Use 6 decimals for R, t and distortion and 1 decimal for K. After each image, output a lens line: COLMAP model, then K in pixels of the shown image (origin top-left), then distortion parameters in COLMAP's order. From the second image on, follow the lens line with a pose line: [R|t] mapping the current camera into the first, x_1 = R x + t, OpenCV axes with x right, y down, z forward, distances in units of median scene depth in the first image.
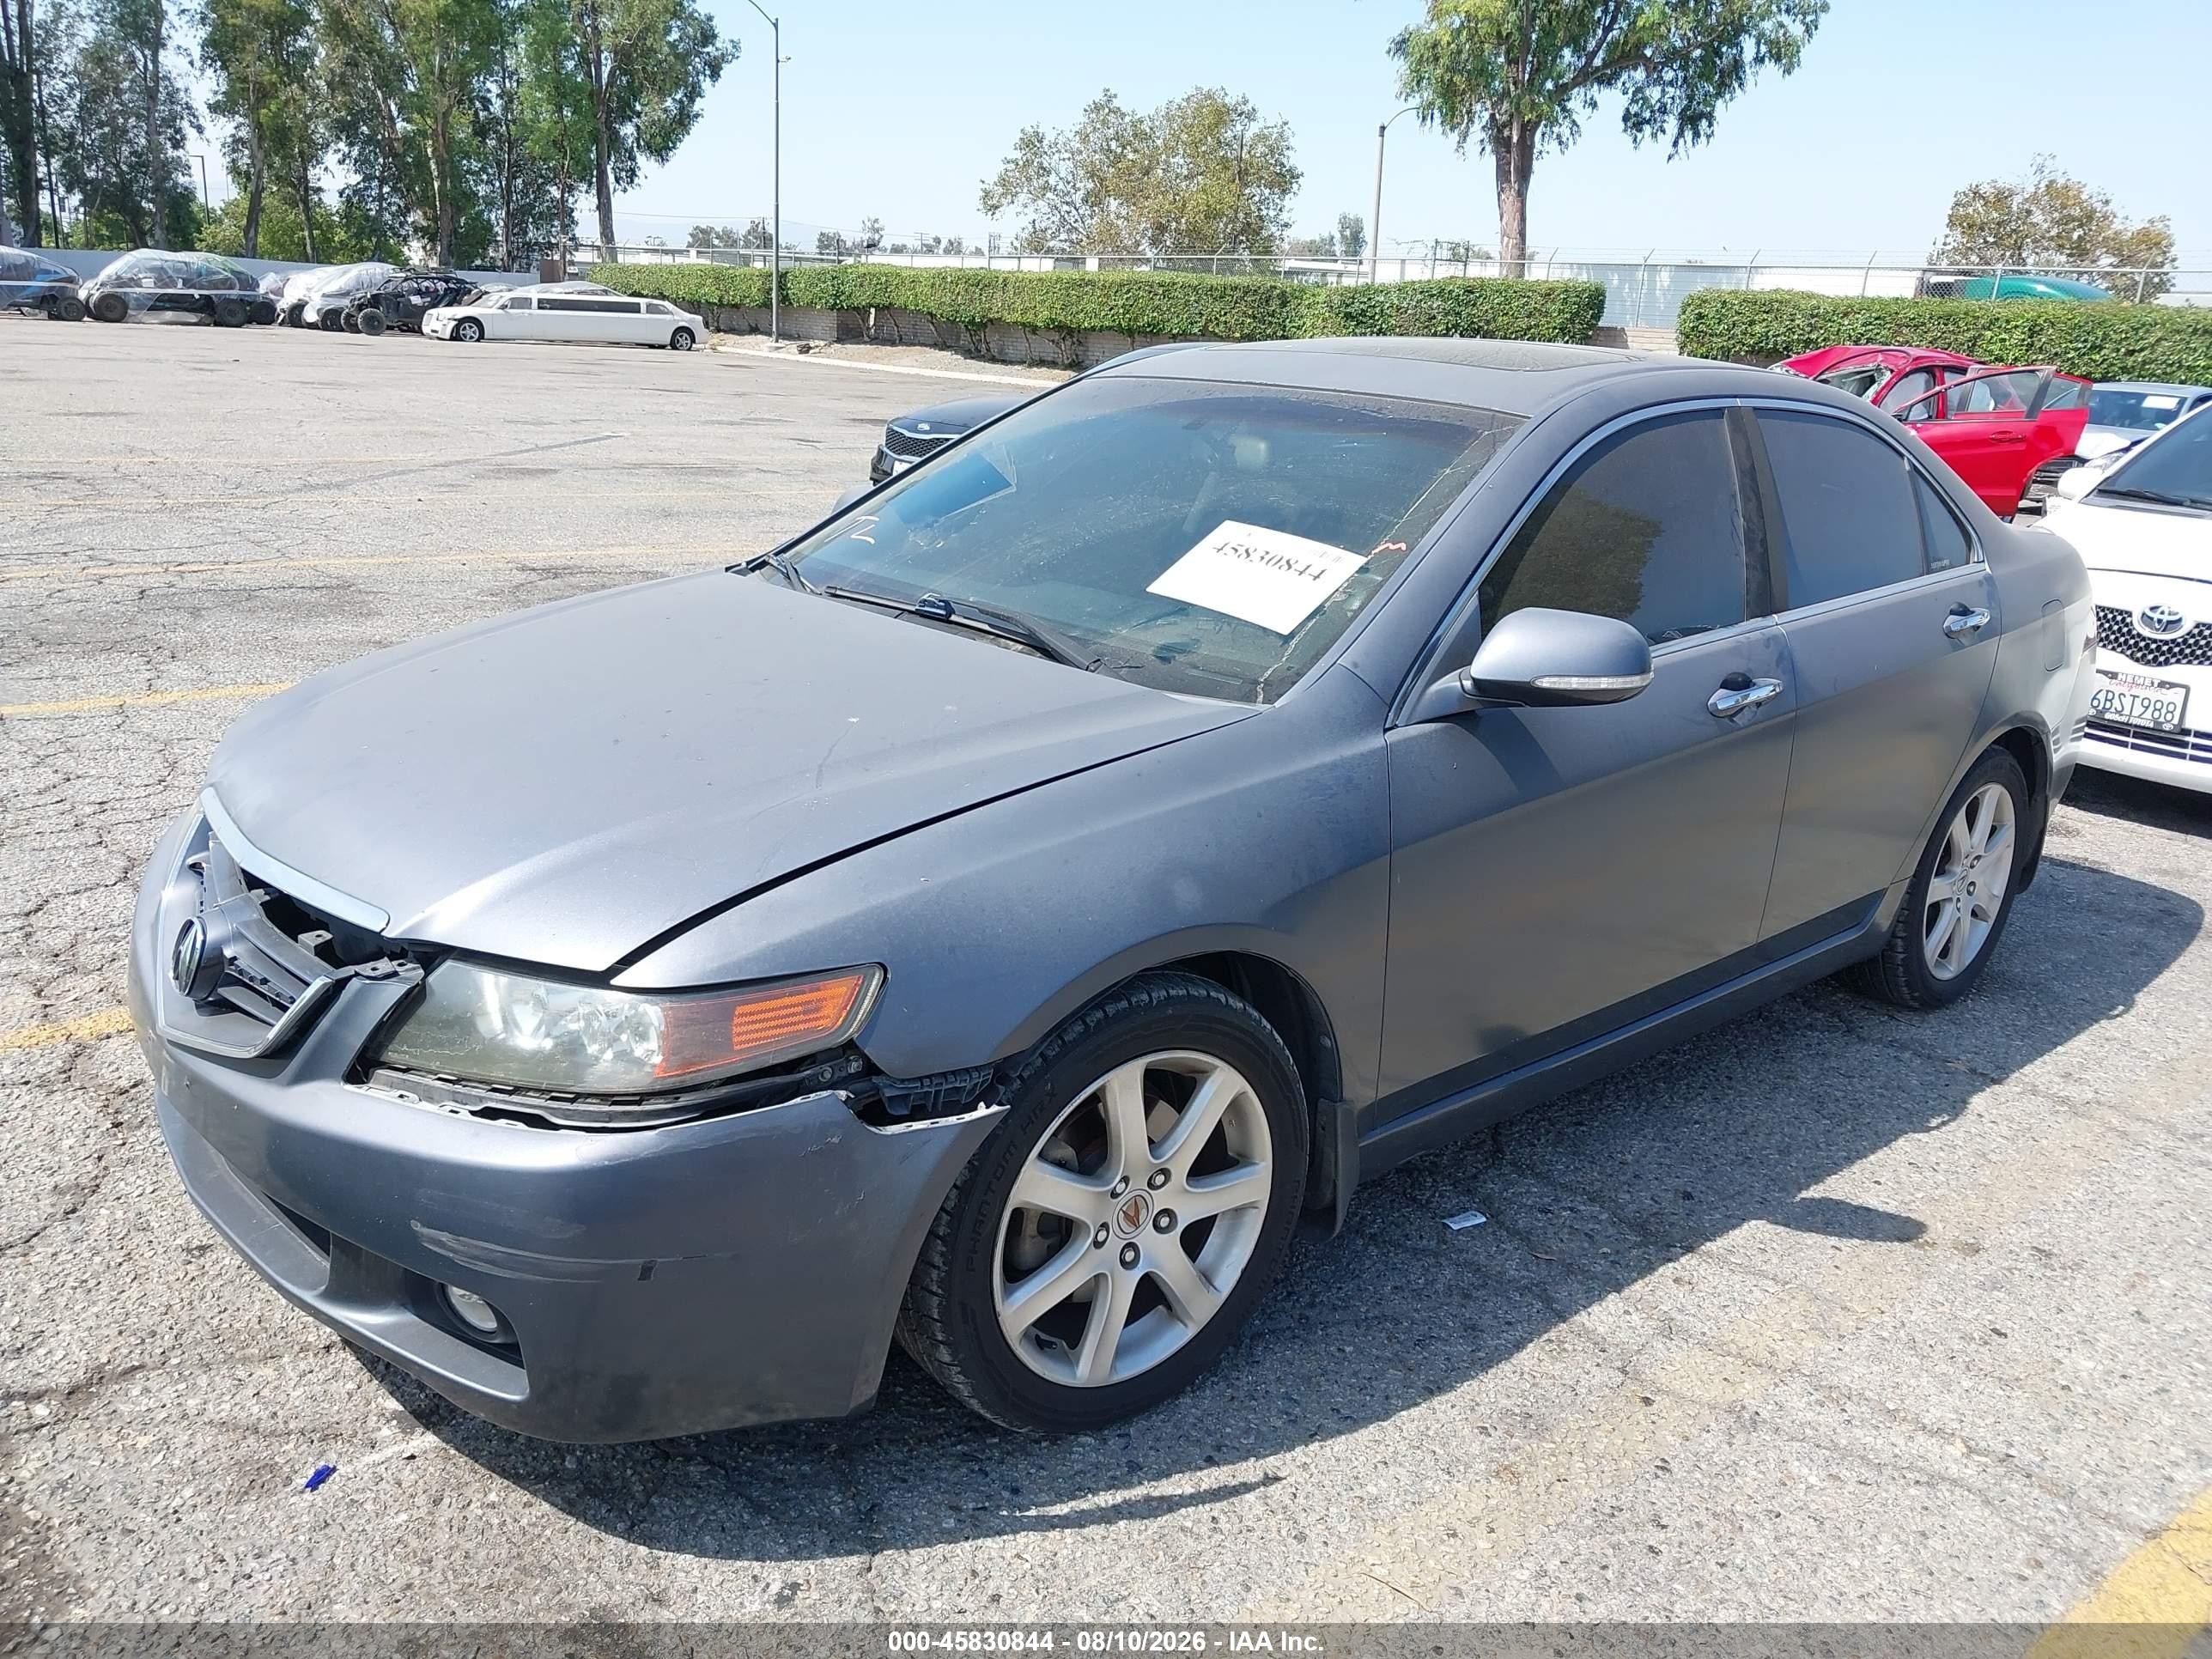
lens RADIAL K [[1750.4, 0, 1063.2], [0, 1750.4, 839.8], [0, 0, 1]] dist [0.006118, -0.008807]
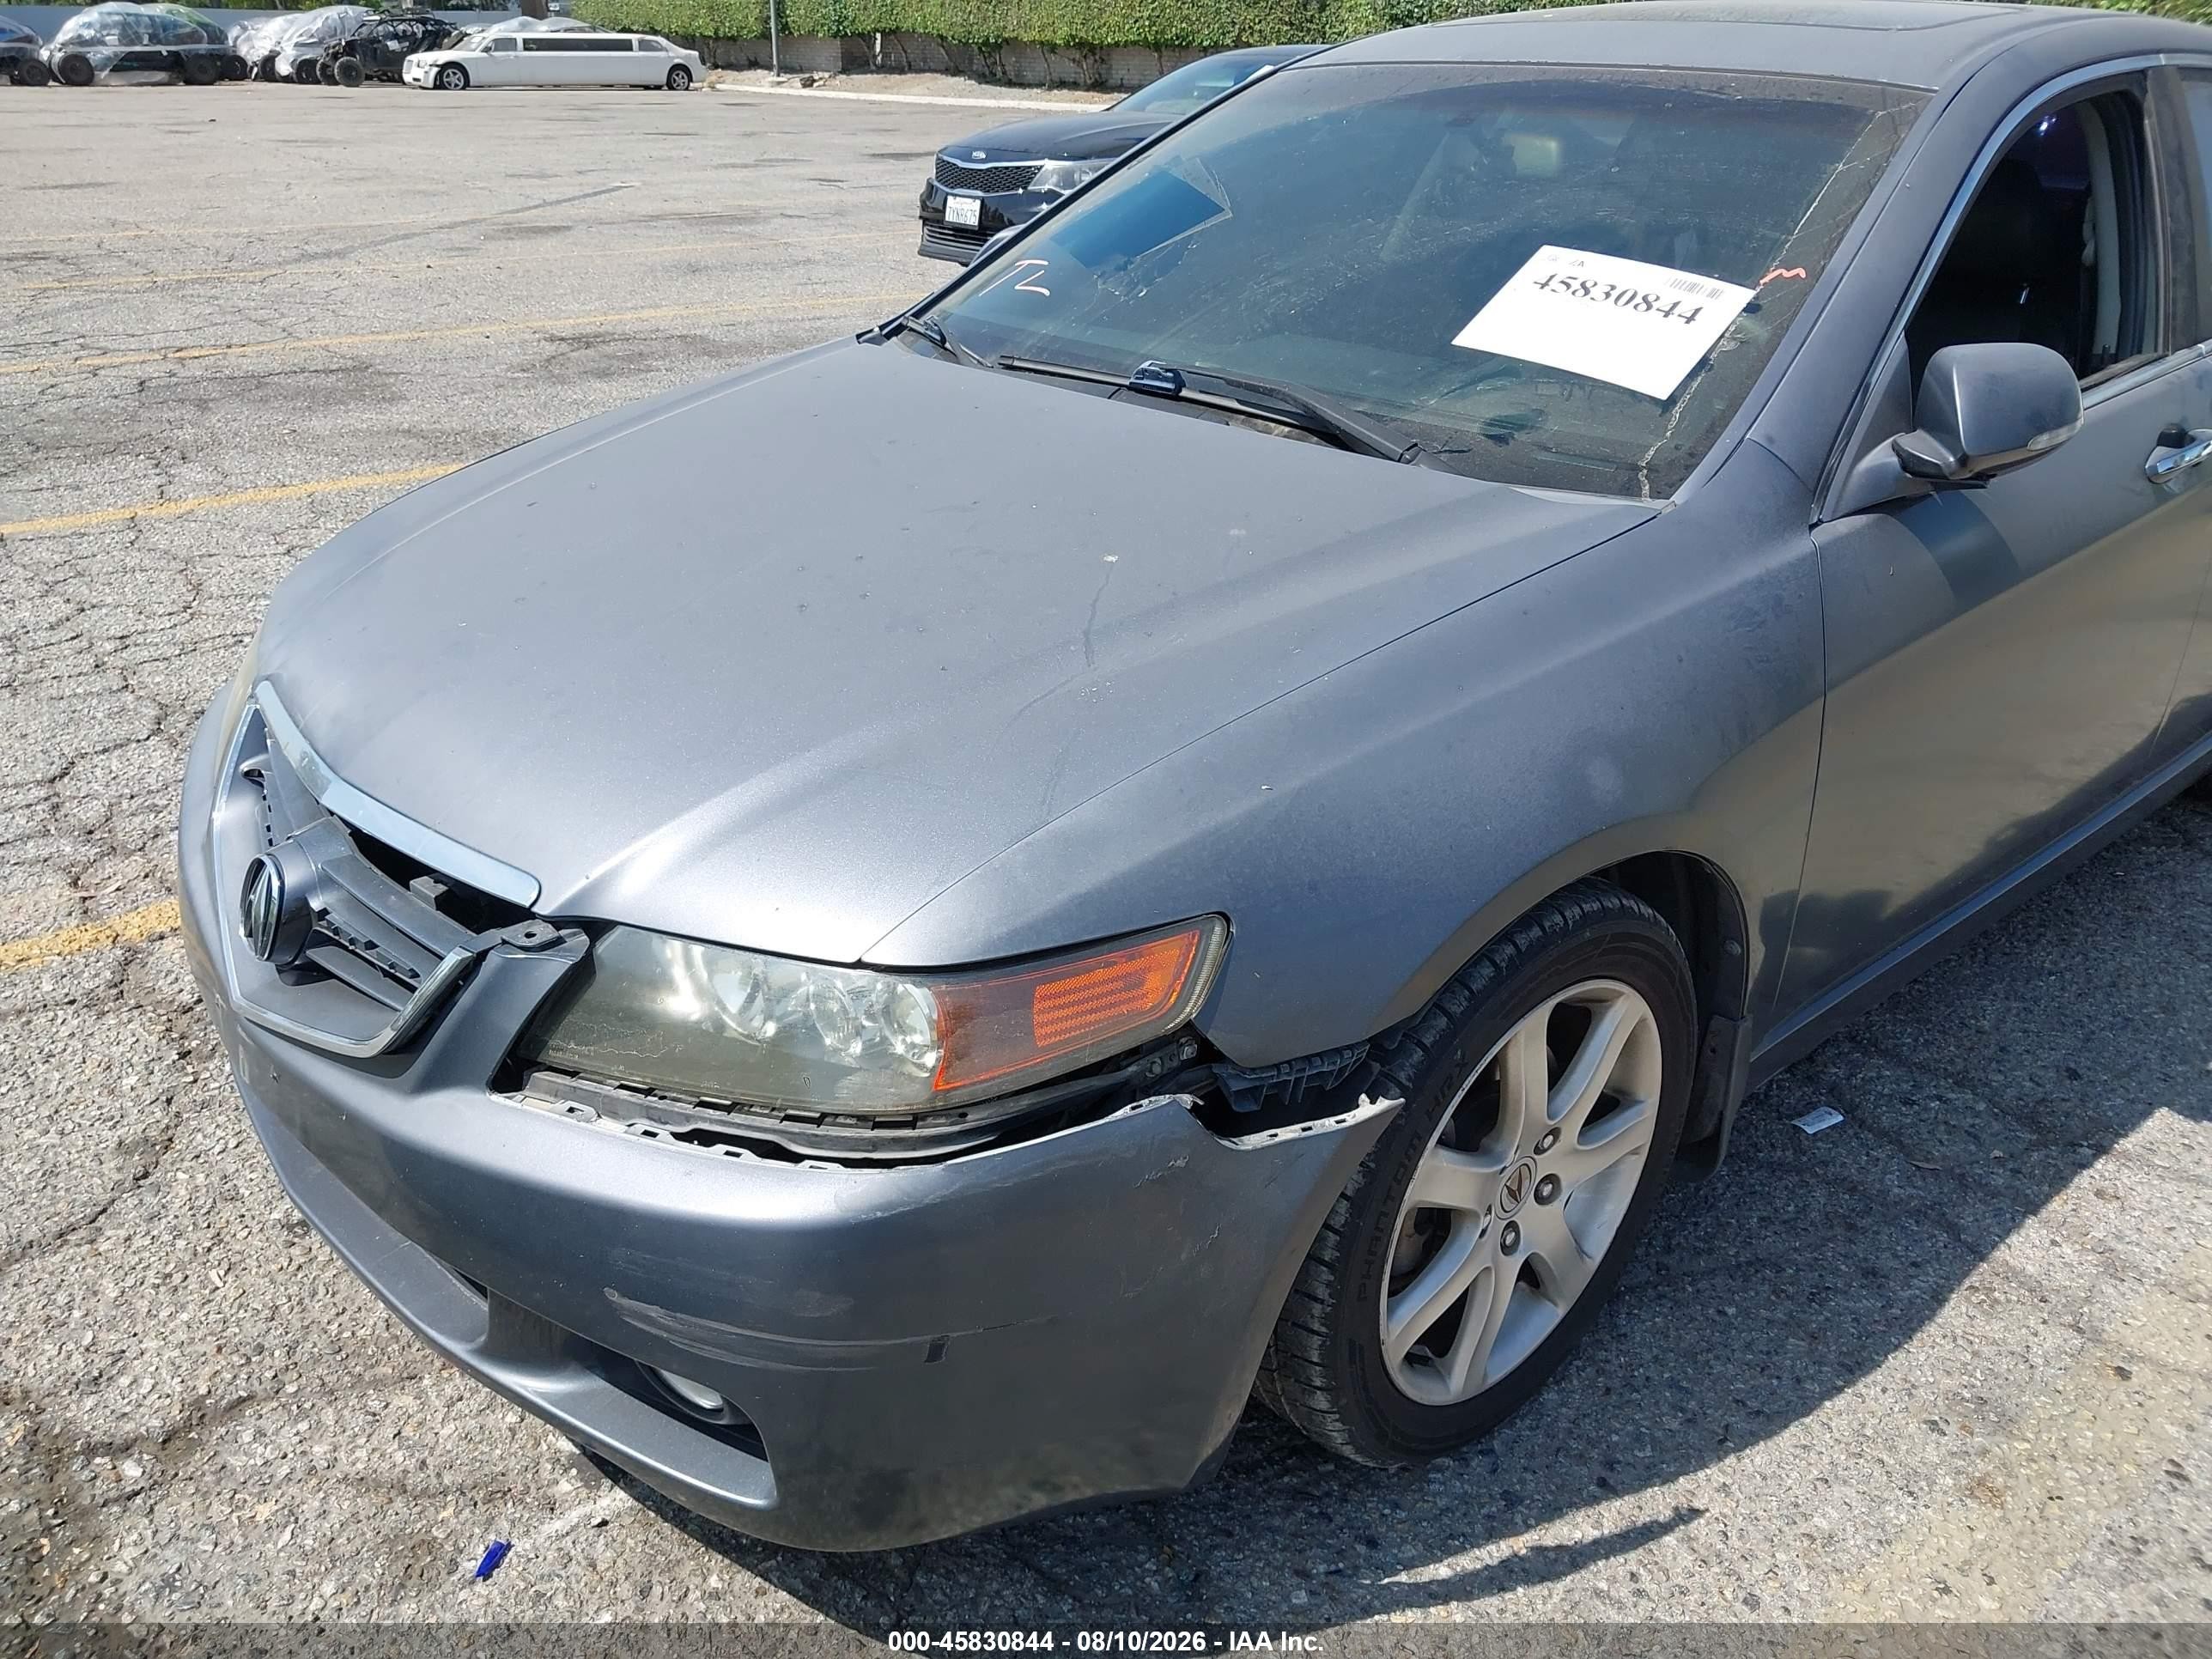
lens RADIAL K [[1750.4, 0, 1049.3], [0, 1750.4, 845.6], [0, 0, 1]] dist [0.006118, -0.008807]
pose [[0.999107, -0.033520, -0.025727, -0.120937], [0.036819, 0.989352, 0.140809, -0.044602], [0.020733, -0.141630, 0.989702, 0.230040]]
